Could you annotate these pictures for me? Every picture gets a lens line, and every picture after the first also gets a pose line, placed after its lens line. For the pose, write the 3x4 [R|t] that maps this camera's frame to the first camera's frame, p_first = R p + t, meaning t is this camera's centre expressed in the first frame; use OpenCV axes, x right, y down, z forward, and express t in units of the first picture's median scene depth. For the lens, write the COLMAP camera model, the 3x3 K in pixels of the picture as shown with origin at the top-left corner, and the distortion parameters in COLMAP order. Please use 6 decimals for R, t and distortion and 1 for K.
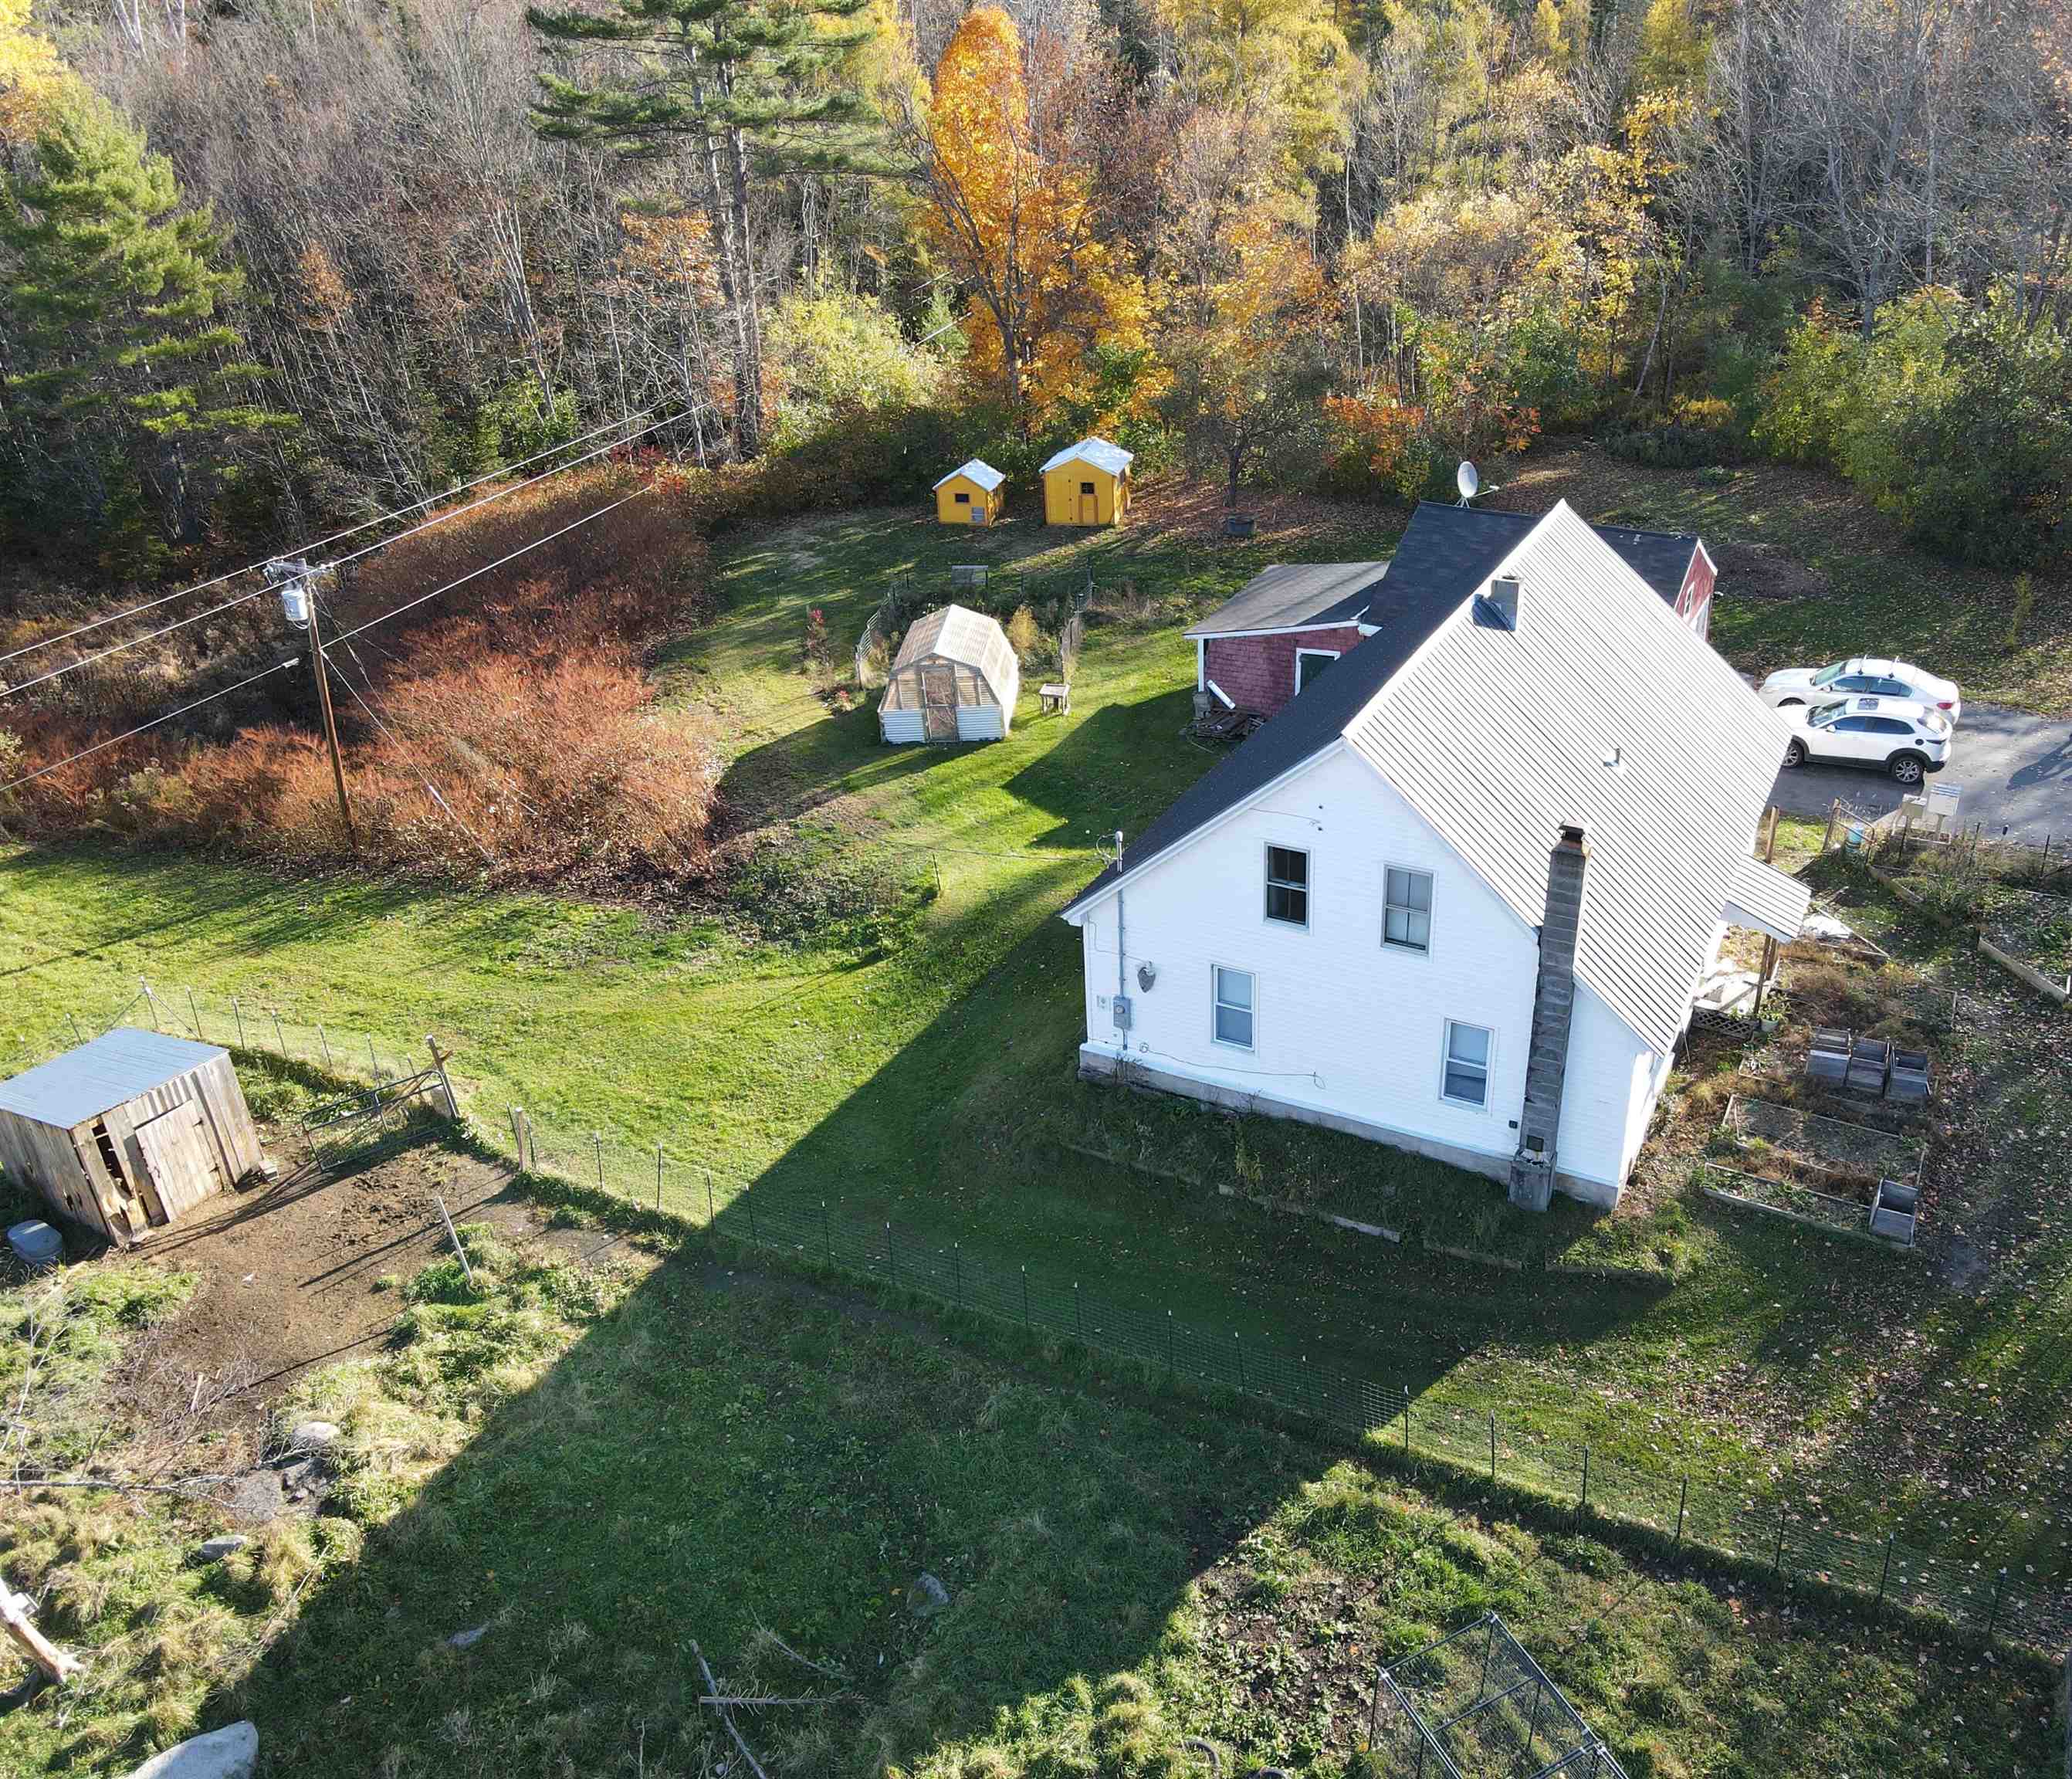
lens RADIAL K [[1754.3, 0, 1036.0], [0, 1754.3, 889.5], [0, 0, 1]] dist [0.002500, 0.002894]
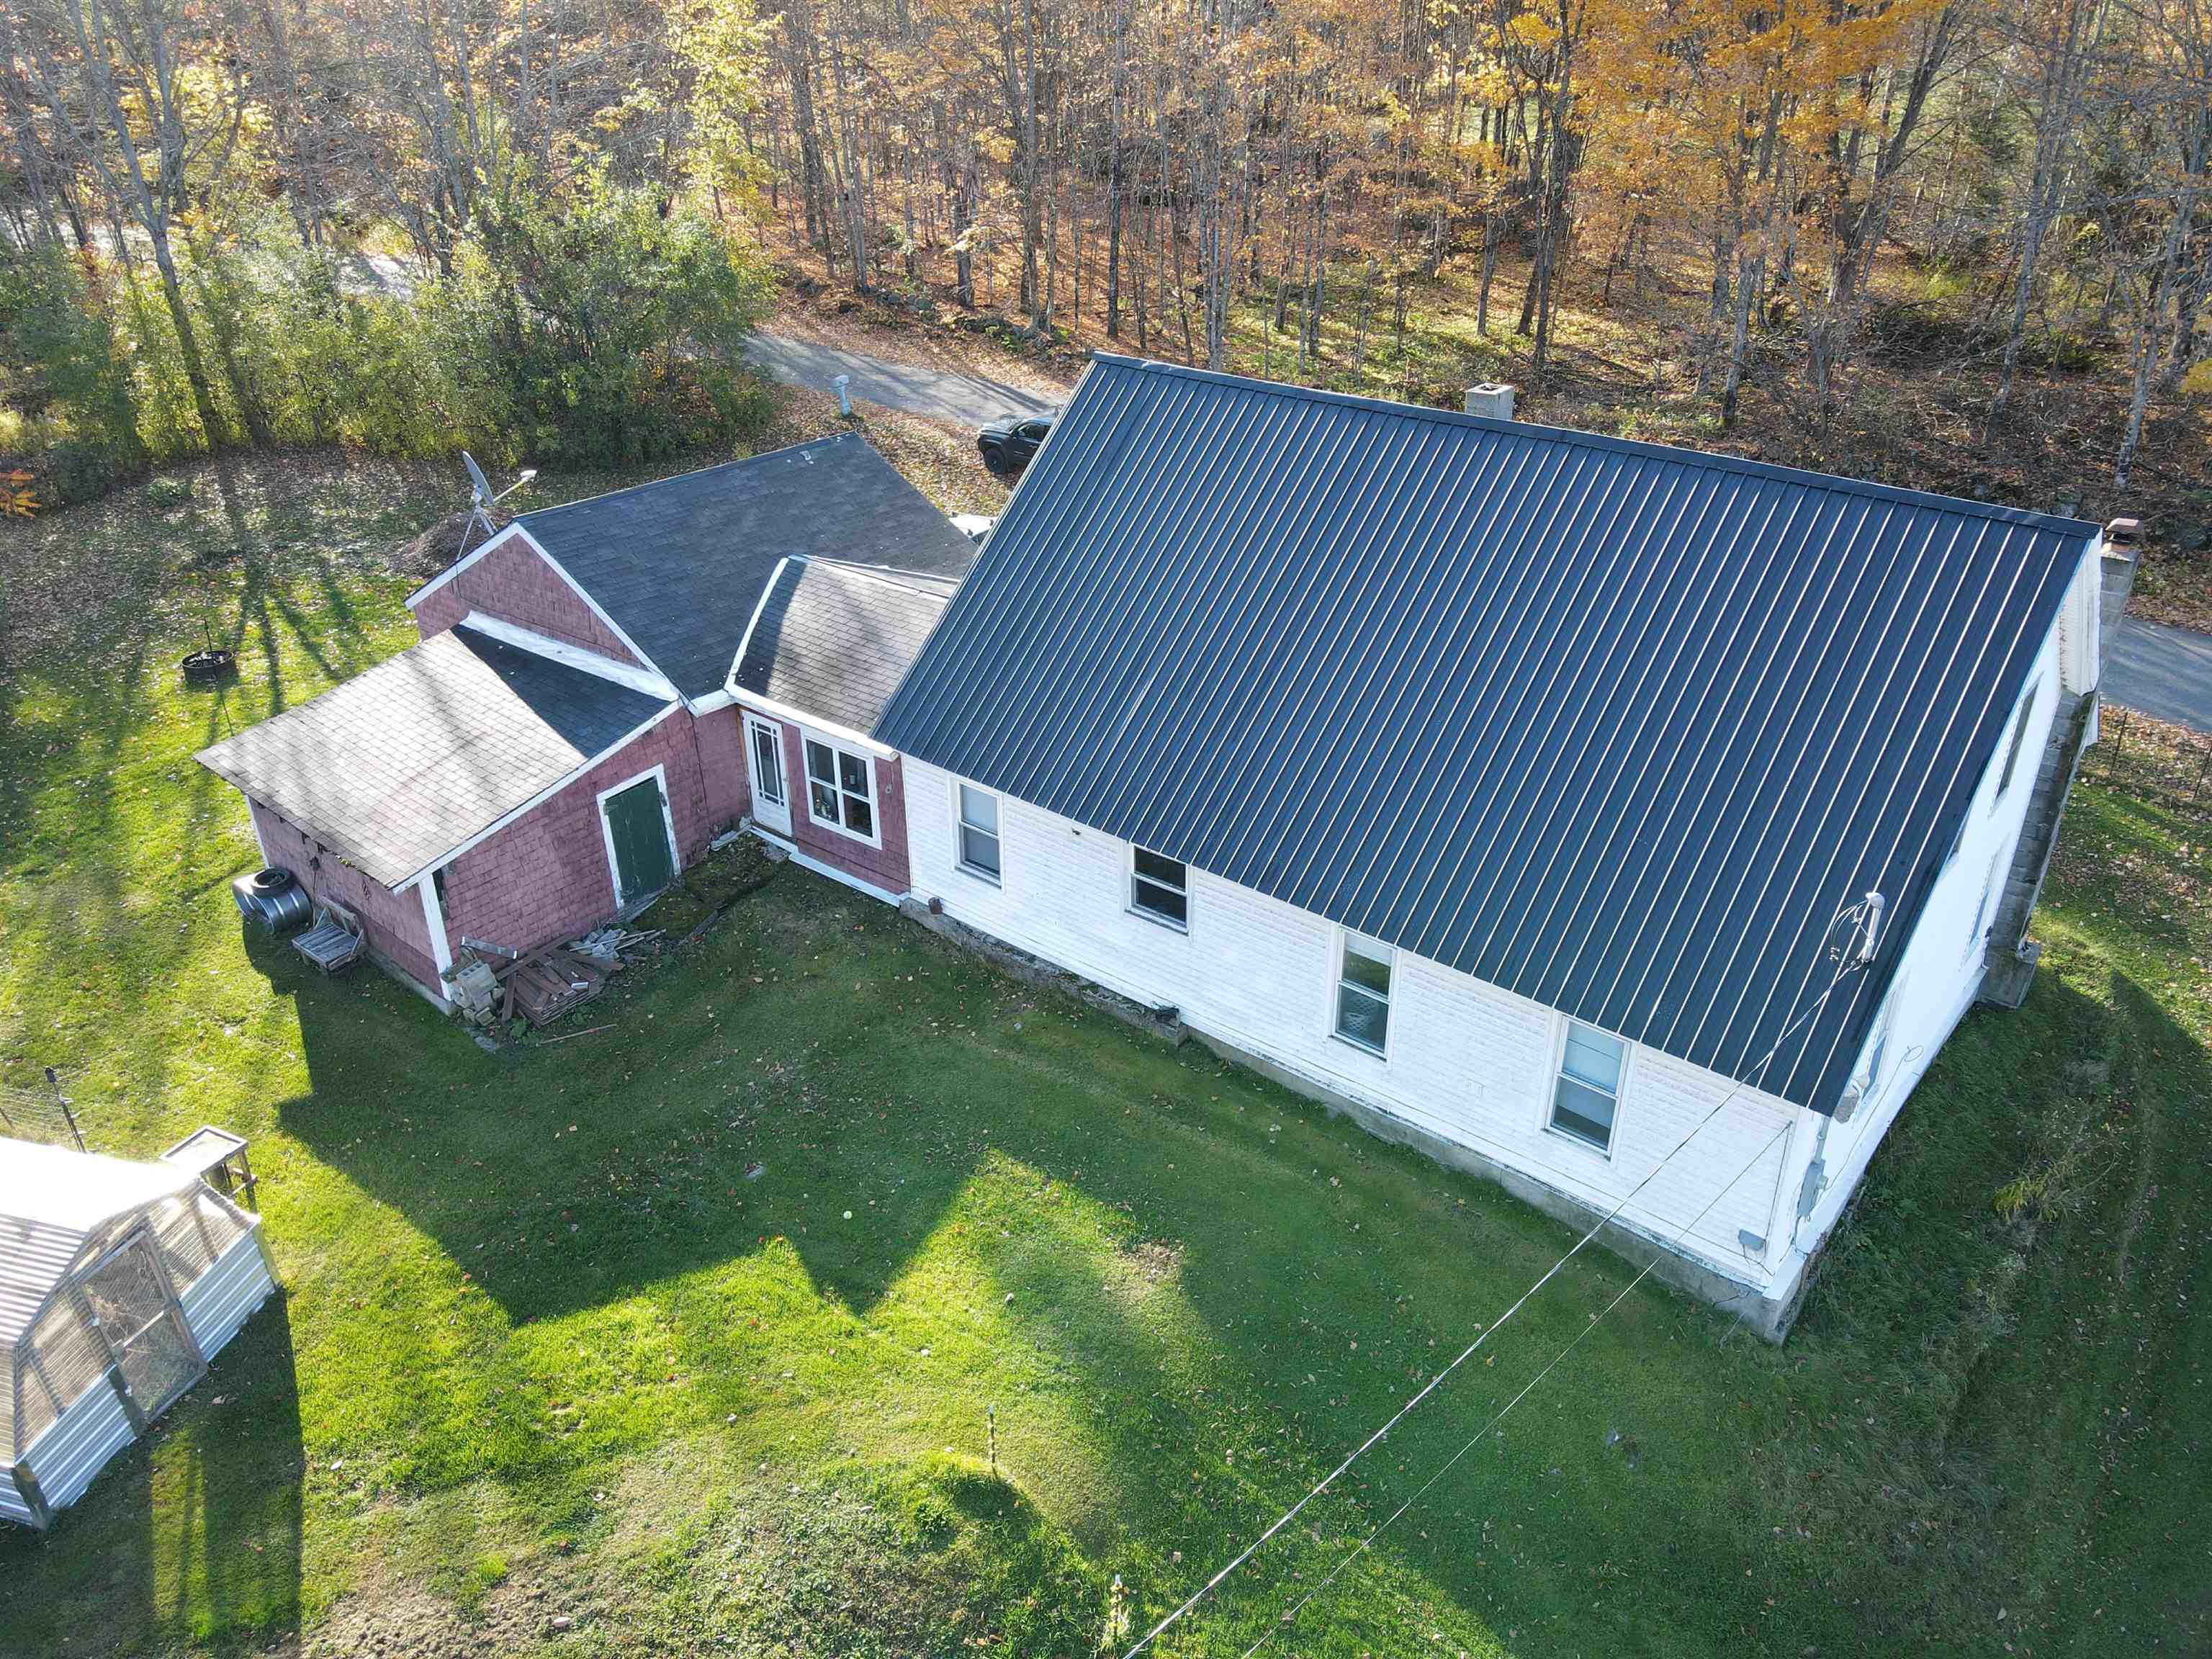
lens RADIAL K [[1639.4, 0, 1106.0], [0, 1639.4, 829.5], [0, 0, 1]] dist [-0.007797, 0.045600]
pose [[0.222971, -0.443009, 0.868348, -0.394651], [0.481136, 0.824727, 0.297210, -0.289751], [-0.847816, 0.351524, 0.397037, 0.912028]]
